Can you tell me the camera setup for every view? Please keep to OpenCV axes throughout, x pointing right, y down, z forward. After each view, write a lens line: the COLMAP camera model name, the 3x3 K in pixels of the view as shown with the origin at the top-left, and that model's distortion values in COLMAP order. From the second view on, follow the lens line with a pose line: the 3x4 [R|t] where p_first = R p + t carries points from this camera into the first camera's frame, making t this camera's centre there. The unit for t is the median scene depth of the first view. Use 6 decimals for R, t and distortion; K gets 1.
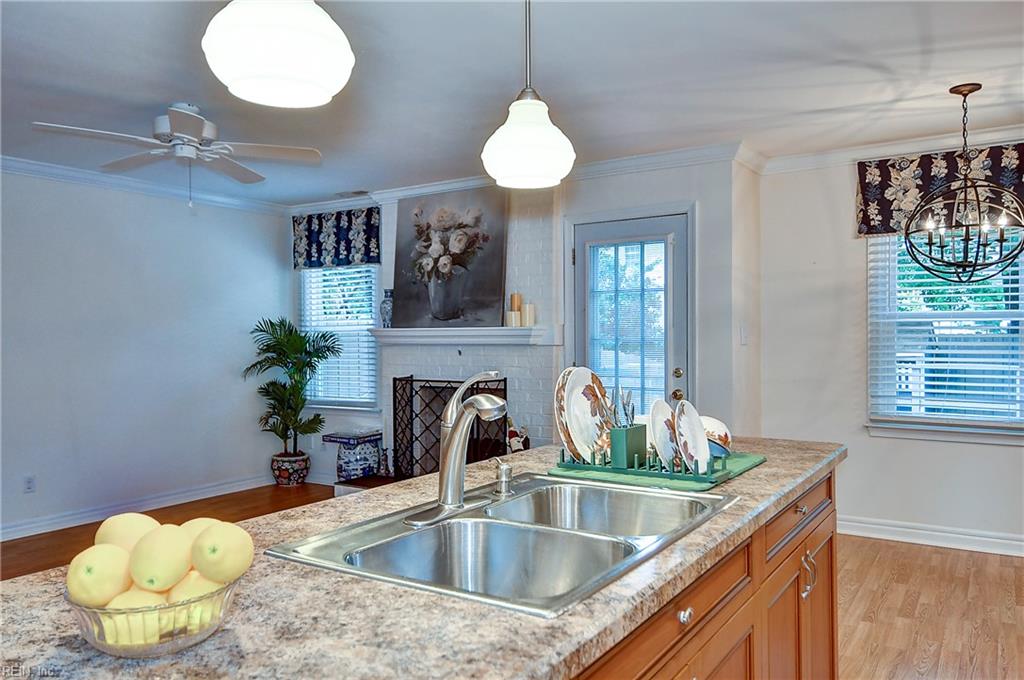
lens RADIAL K [[741.1, 0, 513.6], [0, 741.1, 341.0], [0, 0, 1]] dist [0.050831, -0.052722]
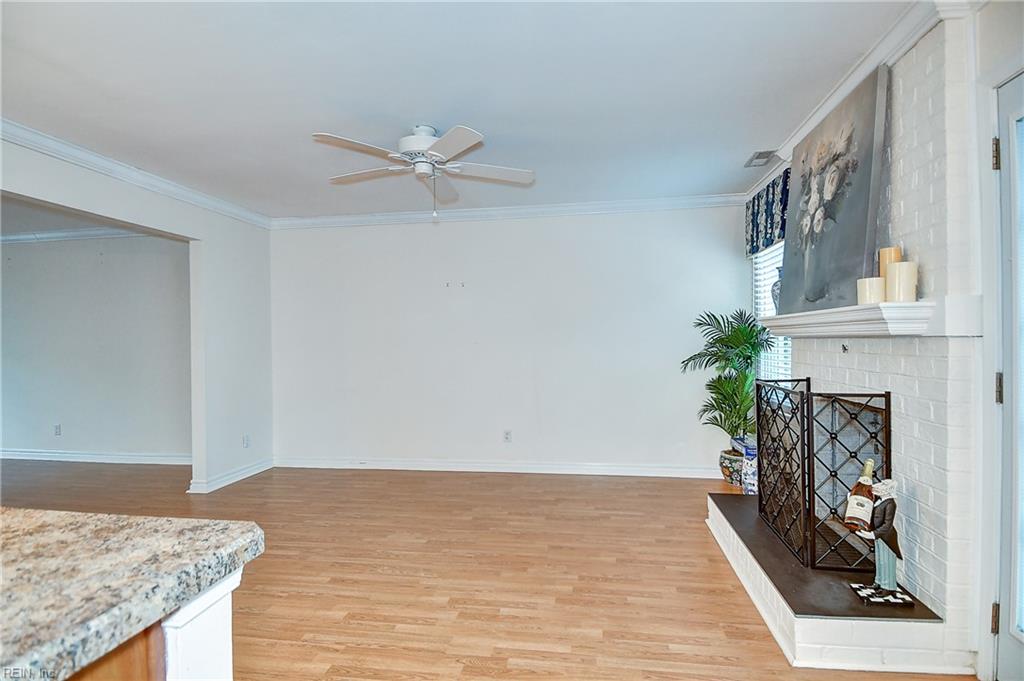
lens RADIAL K [[534.8, 0, 511.0], [0, 534.8, 341.8], [0, 0, 1]] dist [0.047599, -0.051049]
pose [[0.405122, 0.003643, -0.914255, 0.291415], [0.003277, 0.999980, 0.005437, 0.007074], [0.914257, -0.005198, 0.405102, 0.610171]]
